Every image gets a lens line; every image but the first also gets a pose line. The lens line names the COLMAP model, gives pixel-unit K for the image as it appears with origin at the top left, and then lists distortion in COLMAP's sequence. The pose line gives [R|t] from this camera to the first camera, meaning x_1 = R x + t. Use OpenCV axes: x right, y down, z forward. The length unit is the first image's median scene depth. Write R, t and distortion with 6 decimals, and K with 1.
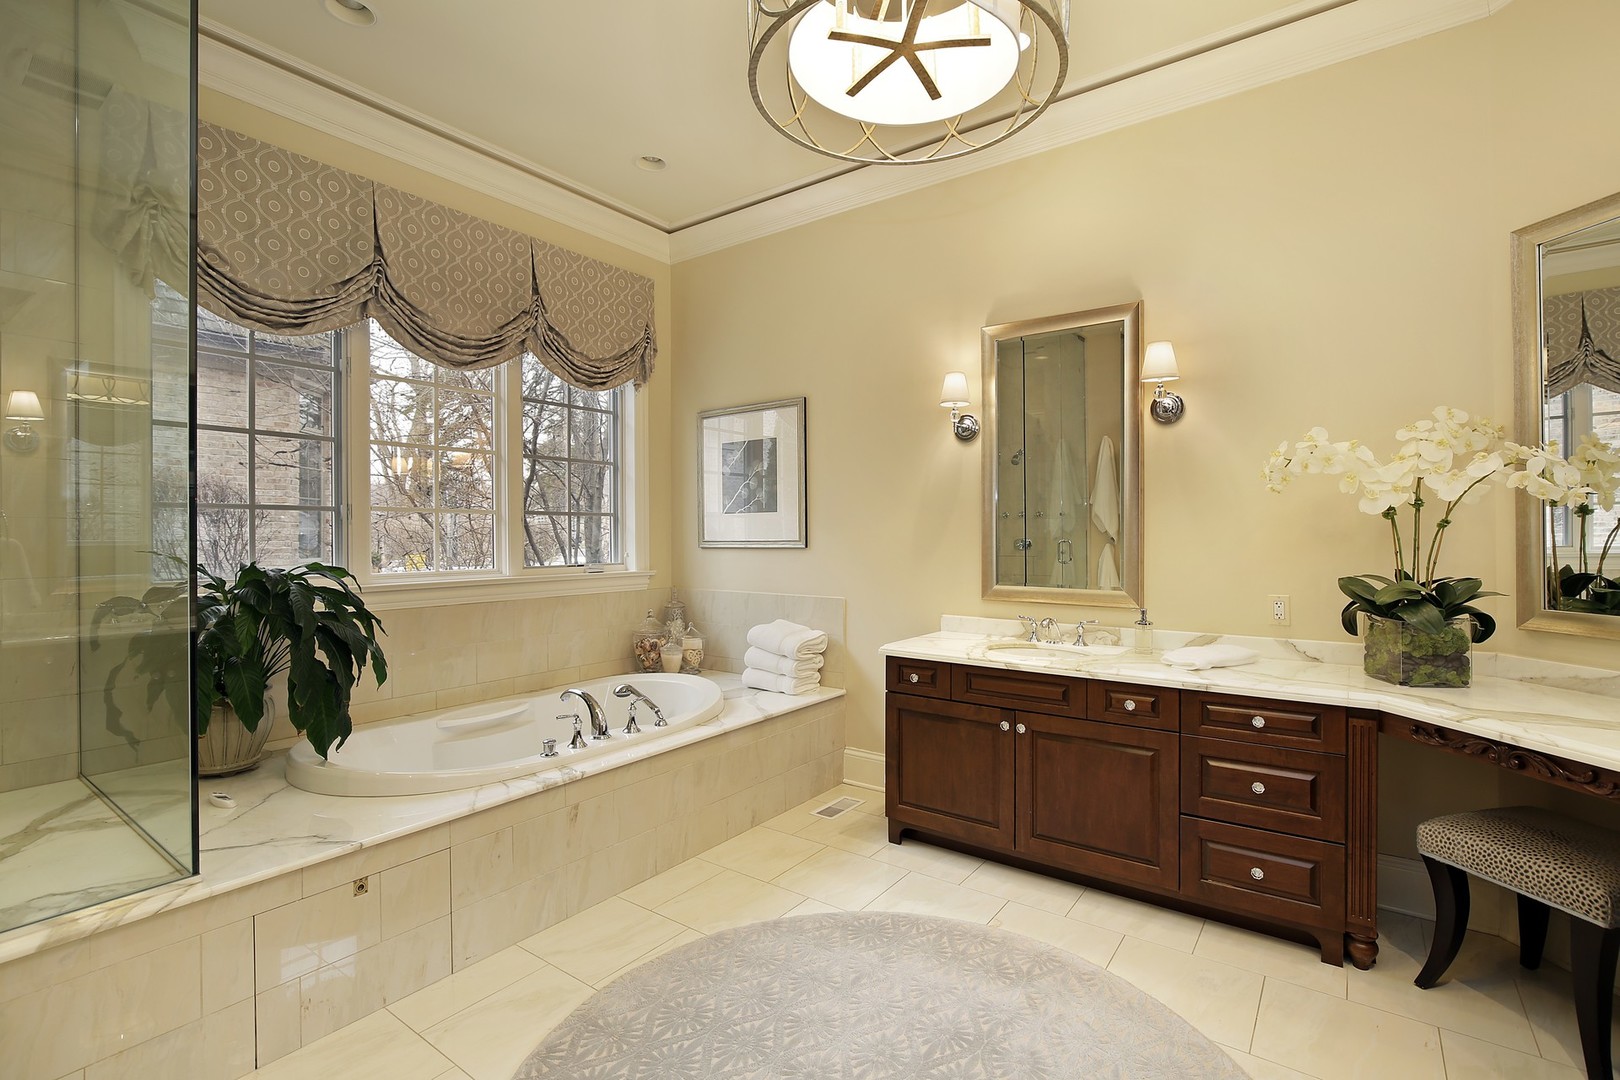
lens RADIAL K [[751.2, 0, 816.0], [0, 751.2, 535.2], [0, 0, 1]] dist [-0.014630, 0.000046]
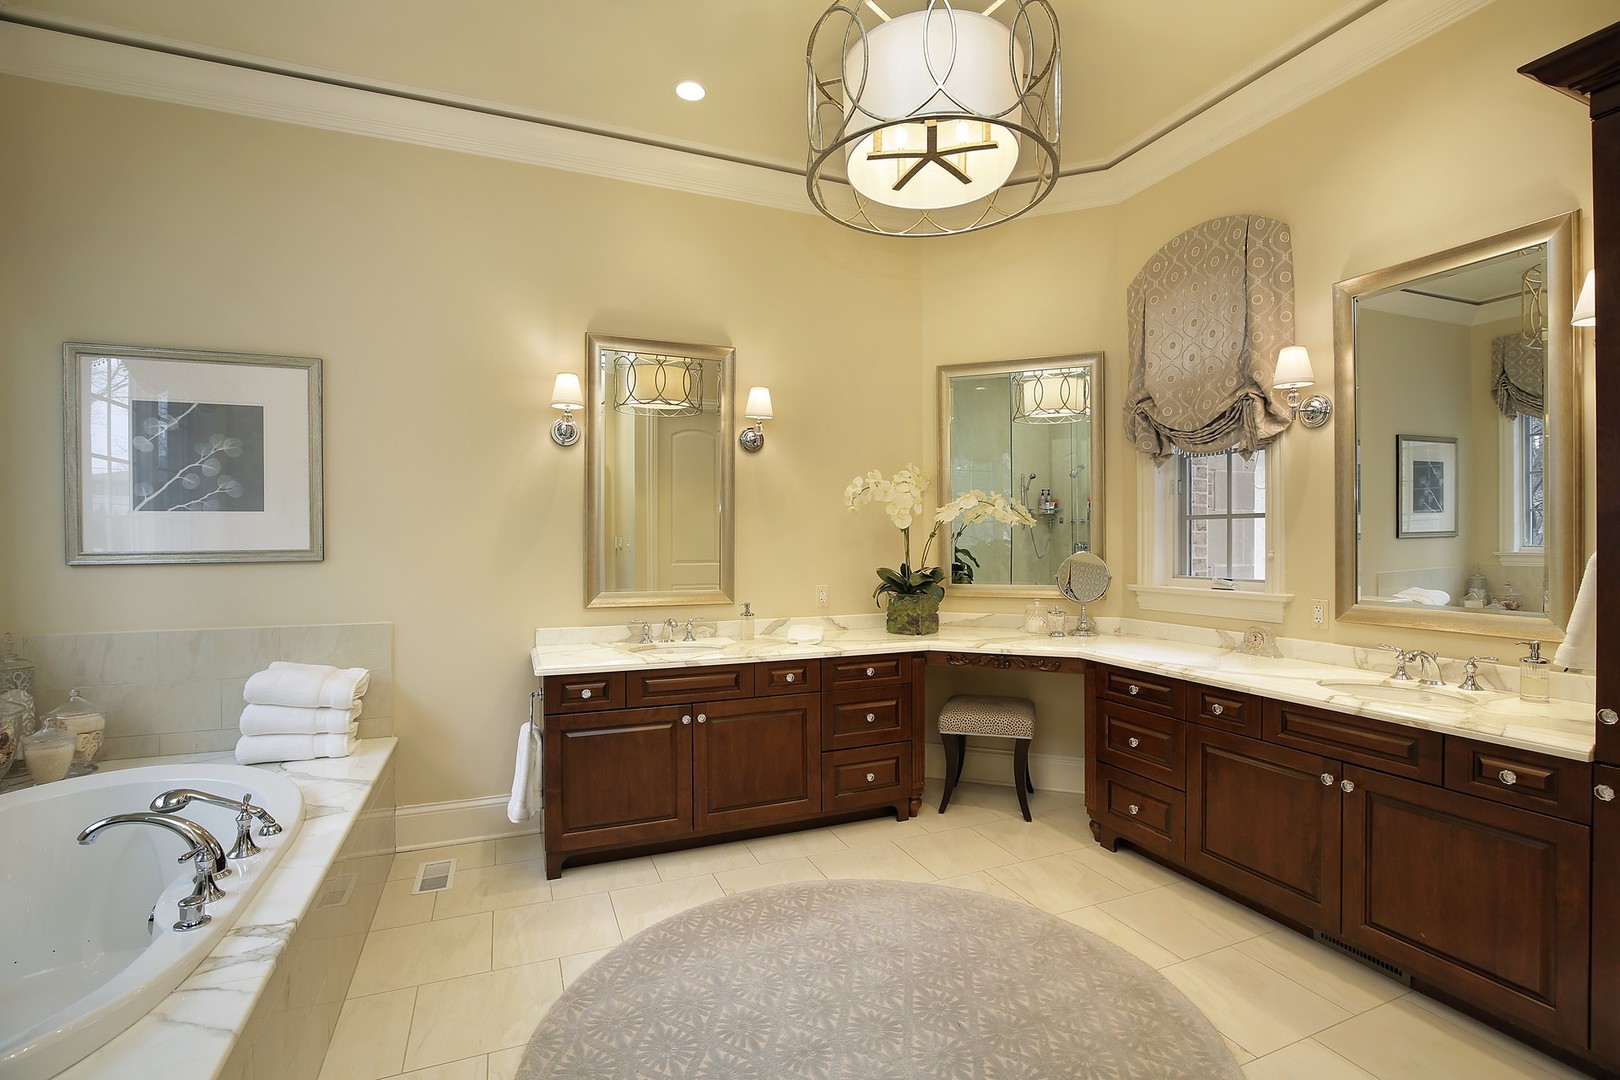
lens RADIAL K [[751.2, 0, 818.9], [0, 751.2, 543.4], [0, 0, 1]] dist [-0.014630, 0.000046]
pose [[0.512823, -0.002140, 0.858492, -0.582426], [0.003618, 0.999993, 0.000331, 0.001128], [-0.858487, 0.002936, 0.512827, 0.282274]]
